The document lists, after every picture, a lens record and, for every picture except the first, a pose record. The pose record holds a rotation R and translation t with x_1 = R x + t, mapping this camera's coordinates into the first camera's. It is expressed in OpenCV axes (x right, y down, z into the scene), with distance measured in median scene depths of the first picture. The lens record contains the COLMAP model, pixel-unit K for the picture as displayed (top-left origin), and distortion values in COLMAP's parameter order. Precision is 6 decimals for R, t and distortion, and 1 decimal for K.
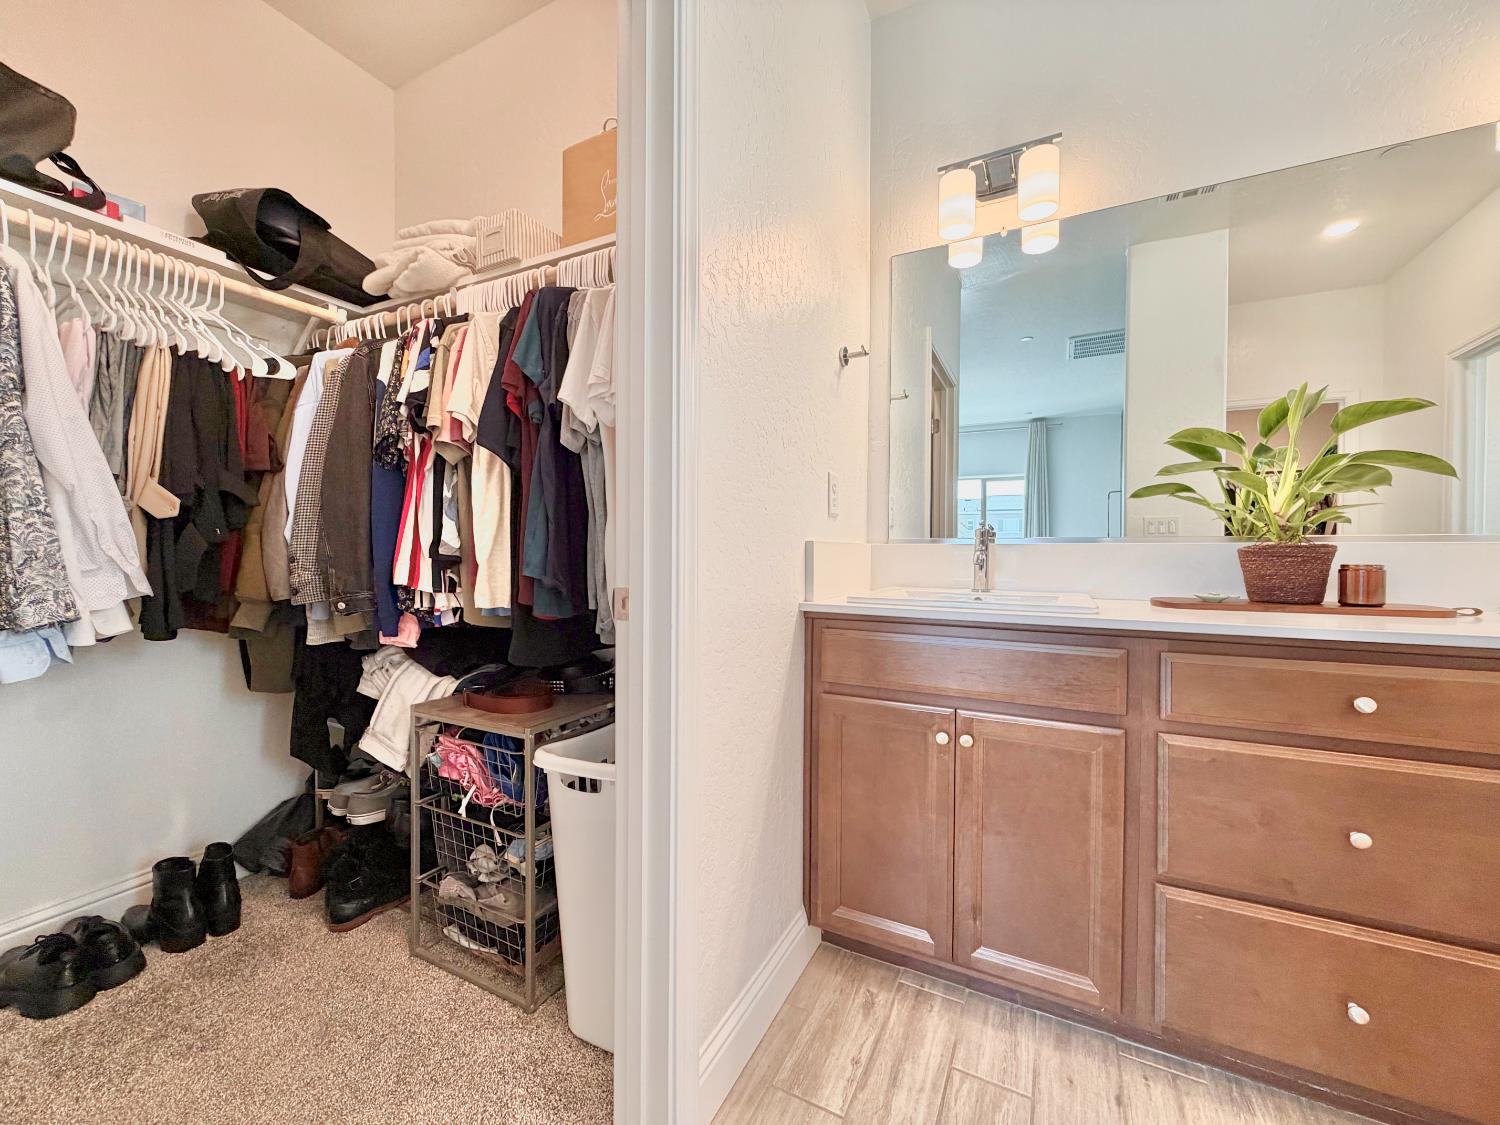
lens RADIAL K [[601.3, 0, 748.5], [0, 601.3, 562.1], [0, 0, 1]] dist [-0.000323, 0.001029]
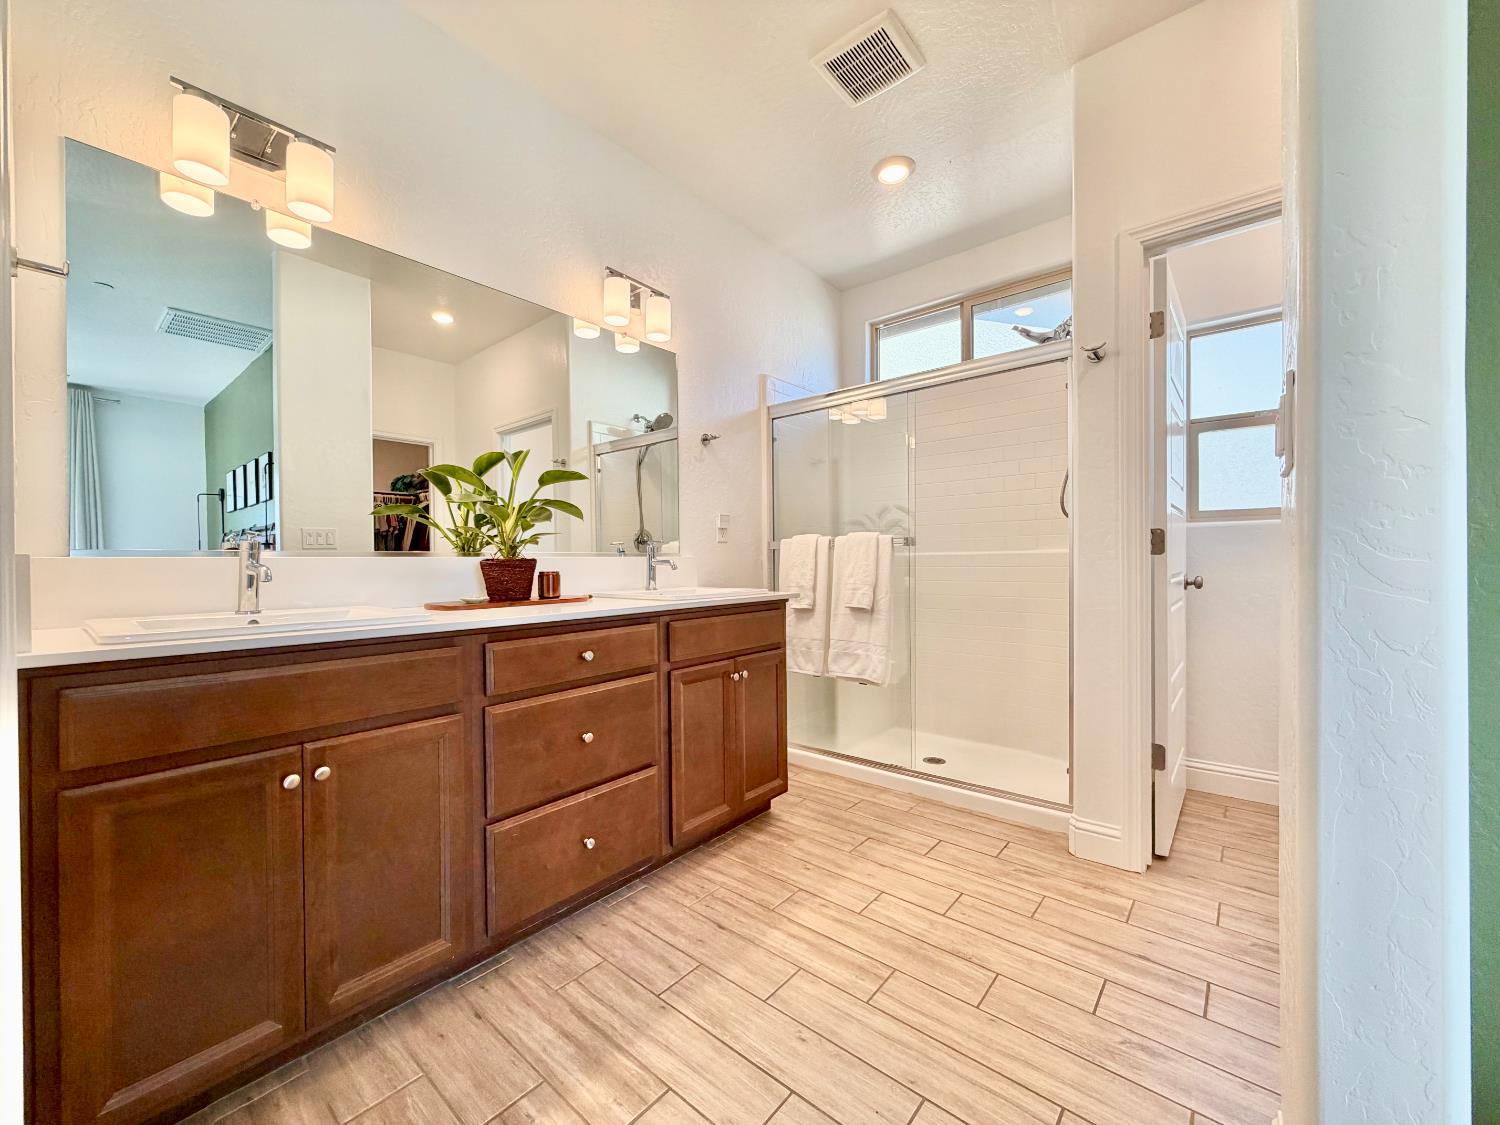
lens RADIAL K [[601.3, 0, 747.7], [0, 601.3, 561.9], [0, 0, 1]] dist [-0.000323, 0.001029]
pose [[0.220636, -0.009039, 0.975314, -0.381060], [0.024250, 0.999699, 0.003779, -0.014072], [-0.975055, 0.022818, 0.220788, 0.149952]]
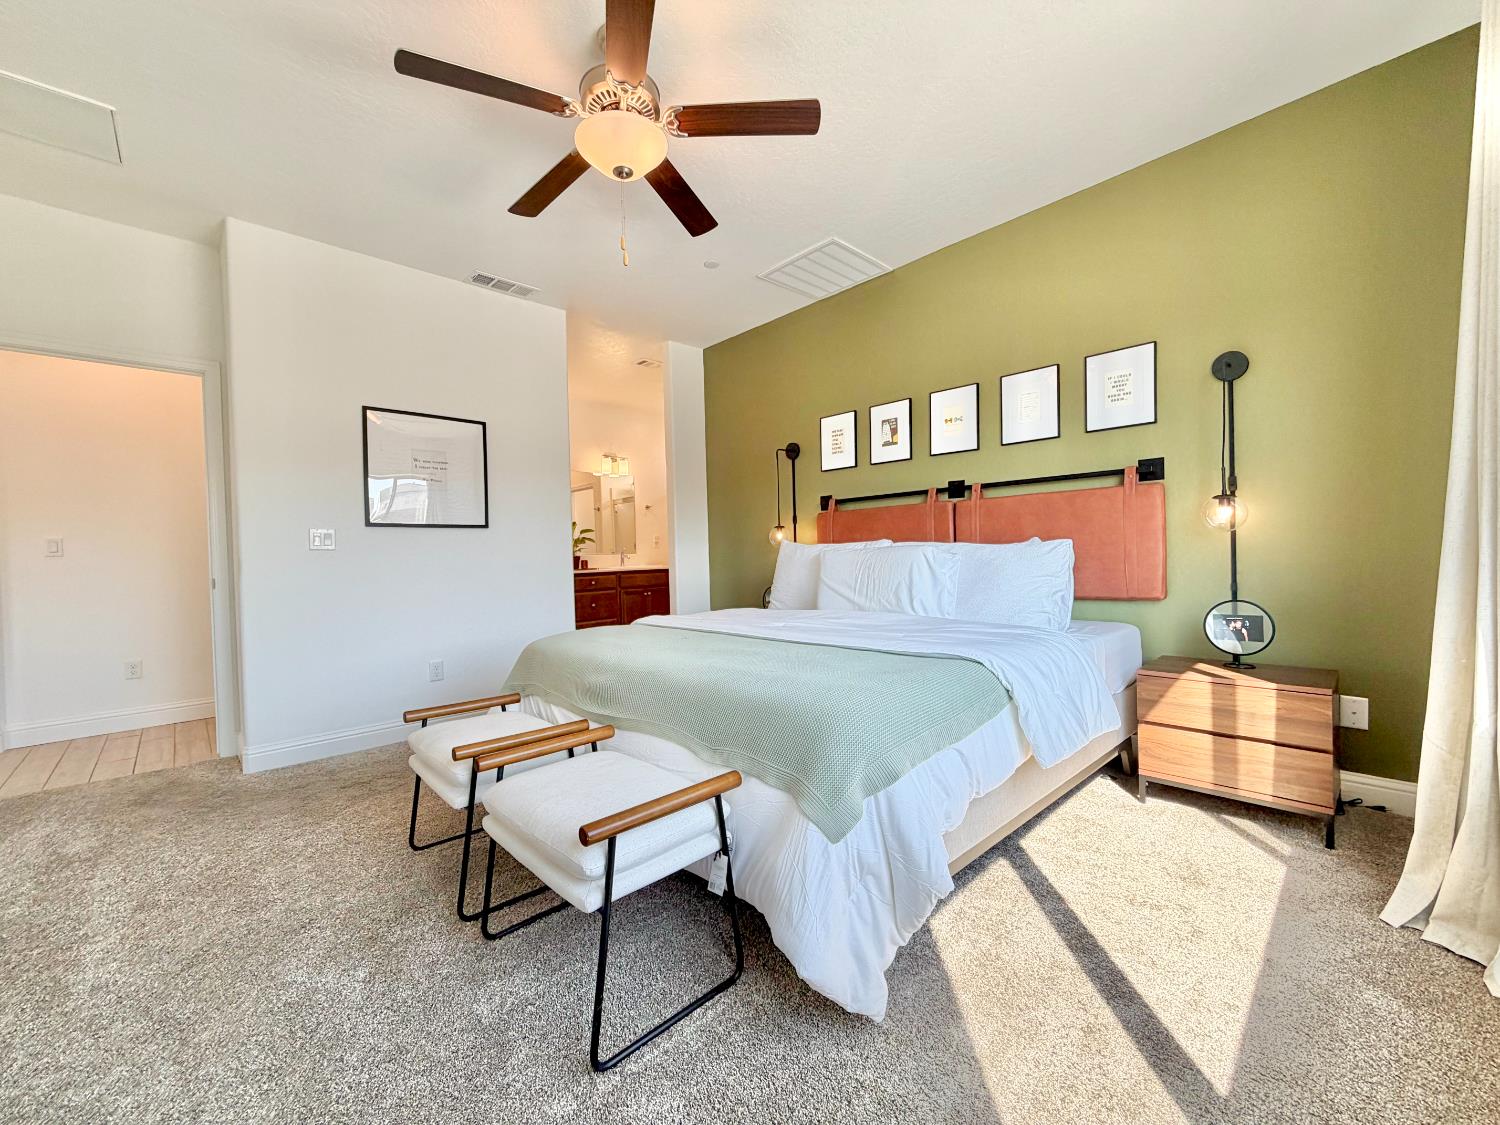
lens RADIAL K [[601.3, 0, 743.6], [0, 601.3, 562.2], [0, 0, 1]] dist [-0.000323, 0.001029]
pose [[0.328659, -0.024778, 0.944124, -3.185912], [0.042850, 0.999018, 0.011302, 0.021599], [-0.943476, 0.036741, 0.329398, -1.846525]]
